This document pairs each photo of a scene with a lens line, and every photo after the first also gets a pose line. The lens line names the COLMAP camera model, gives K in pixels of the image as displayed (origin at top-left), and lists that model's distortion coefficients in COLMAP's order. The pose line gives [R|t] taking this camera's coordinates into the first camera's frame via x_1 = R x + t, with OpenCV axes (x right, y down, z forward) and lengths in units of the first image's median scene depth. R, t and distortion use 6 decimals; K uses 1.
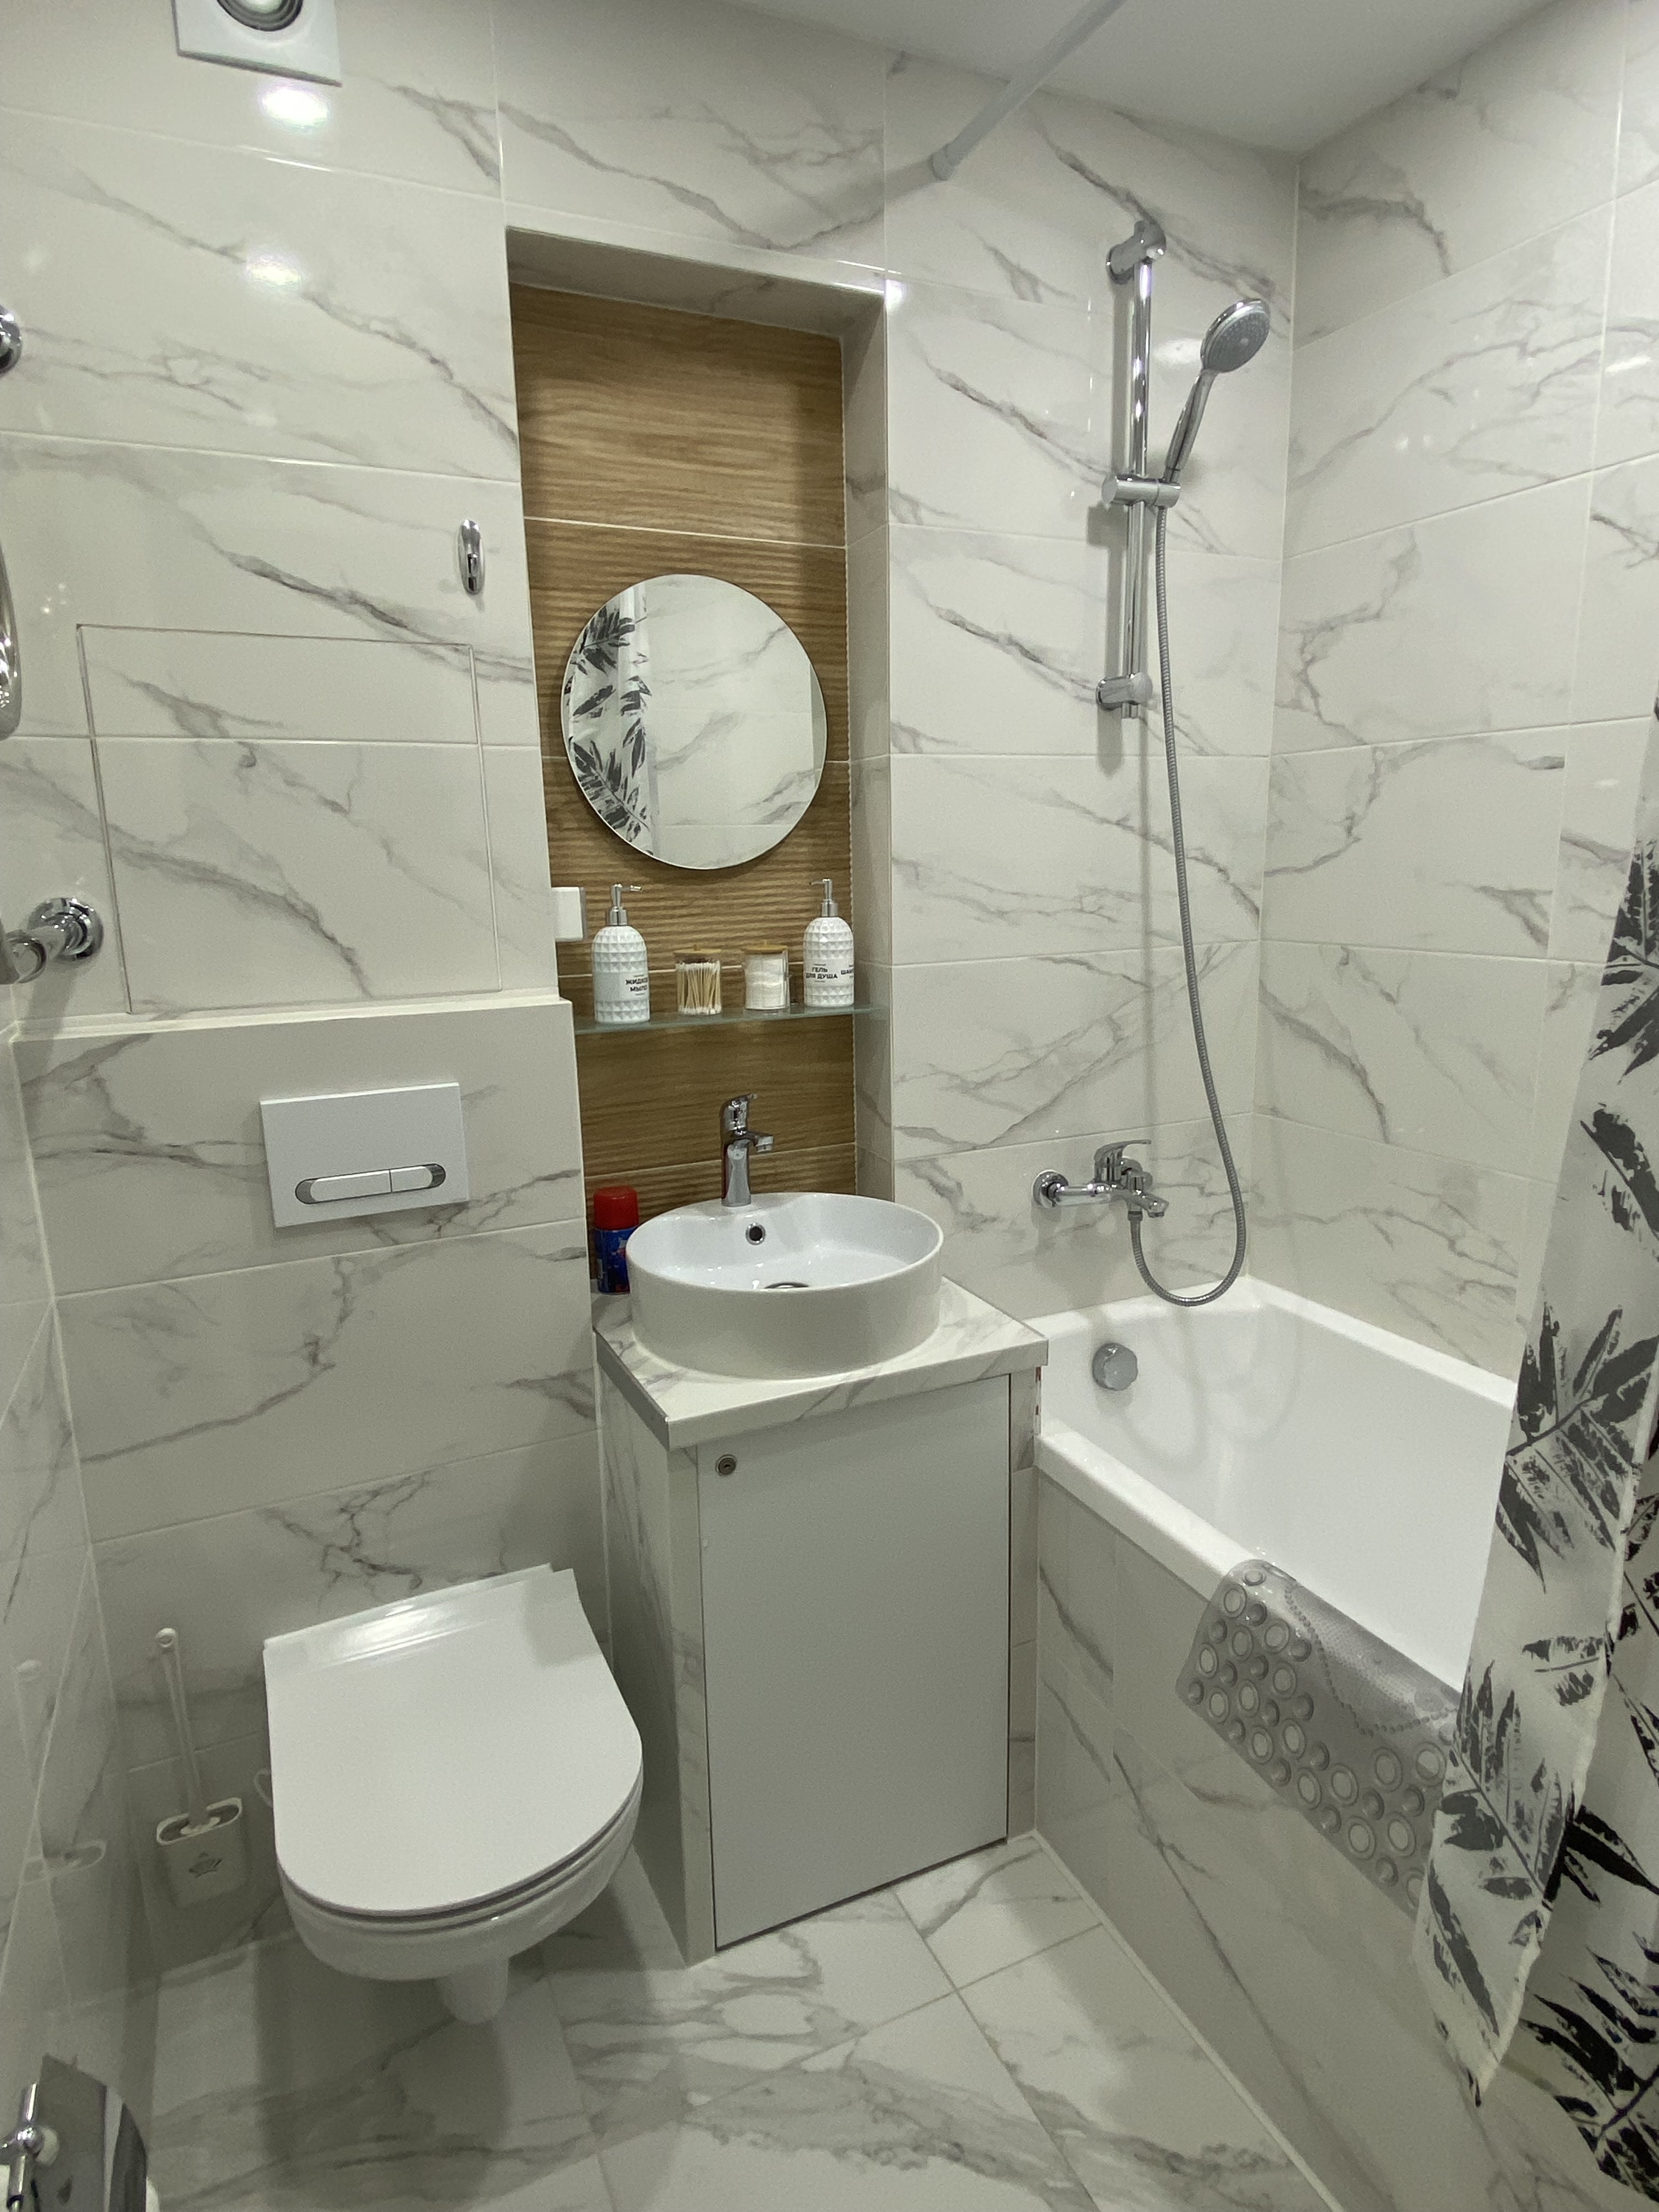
lens RADIAL K [[1244.4, 0, 829.5], [0, 1244.4, 1106.0], [0, 0, 1]] dist [0.055783, -0.000132]
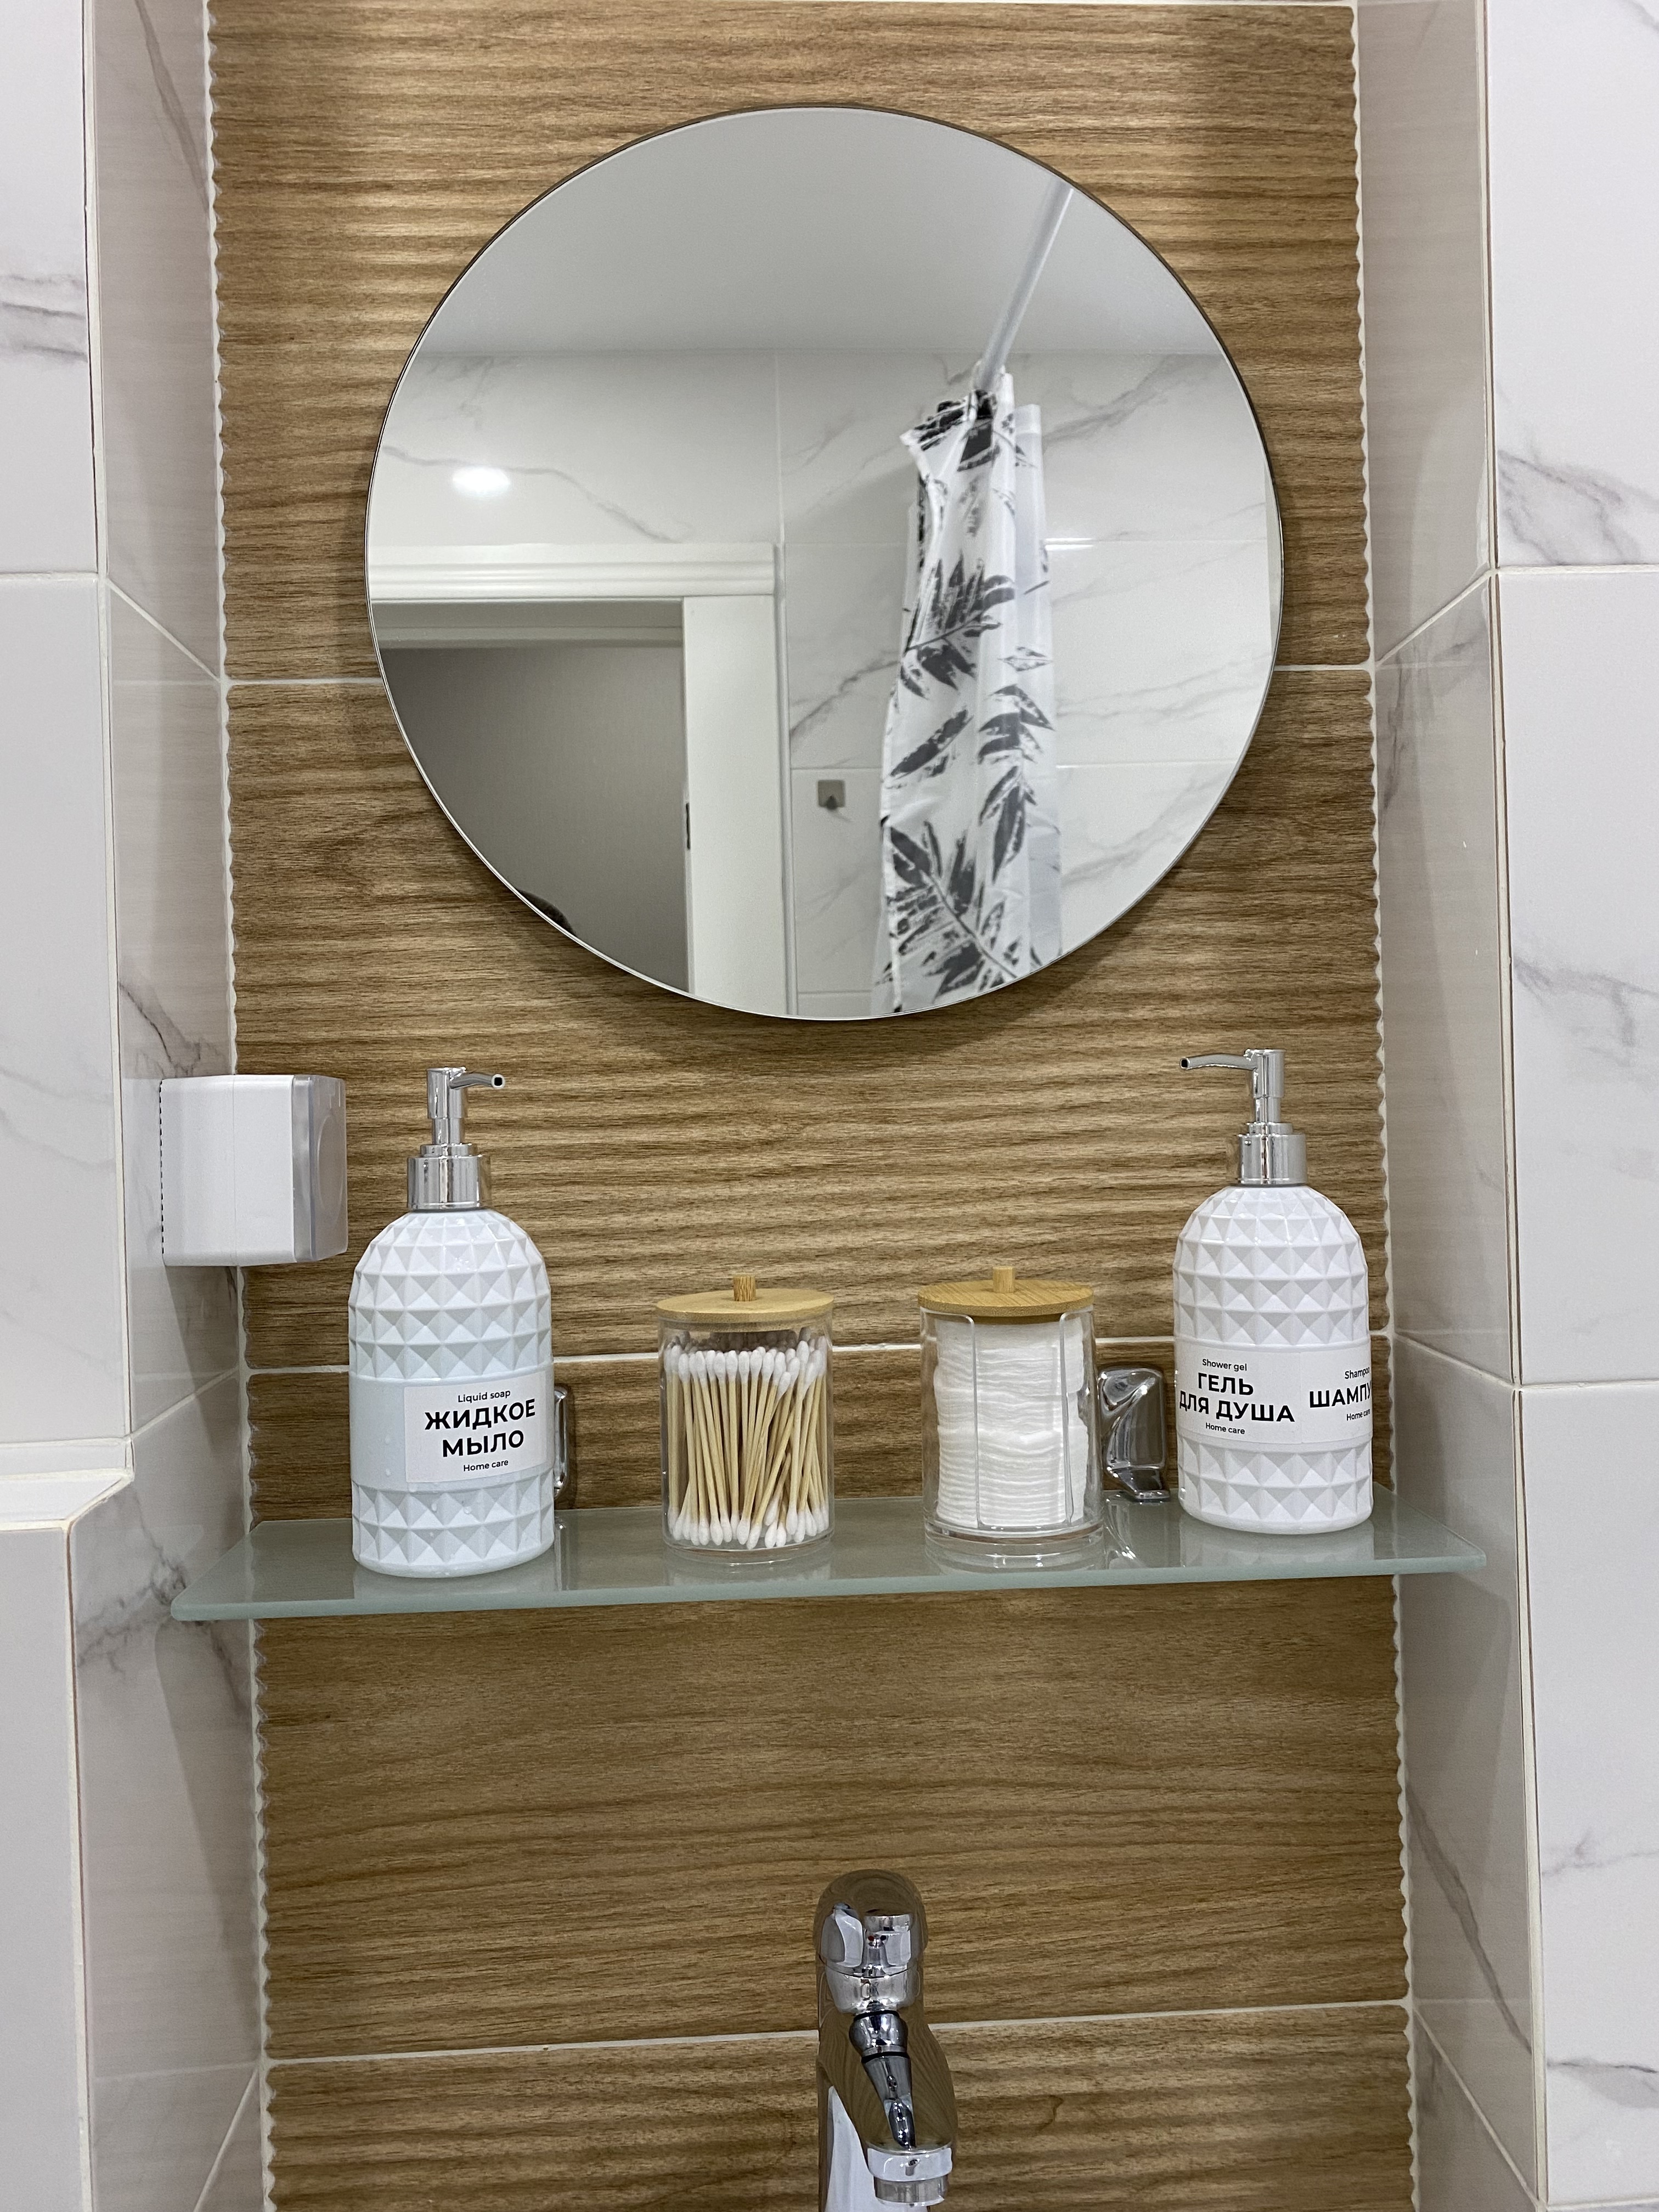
lens RADIAL K [[1722.5, 0, 827.4], [0, 1722.5, 1083.5], [0, 0, 1]] dist [0.013974, -0.003838]
pose [[0.926346, -0.007160, -0.376607, 0.052120], [-0.066516, 0.980998, -0.182261, -0.099411], [0.370755, 0.193888, 0.908267, 0.623879]]
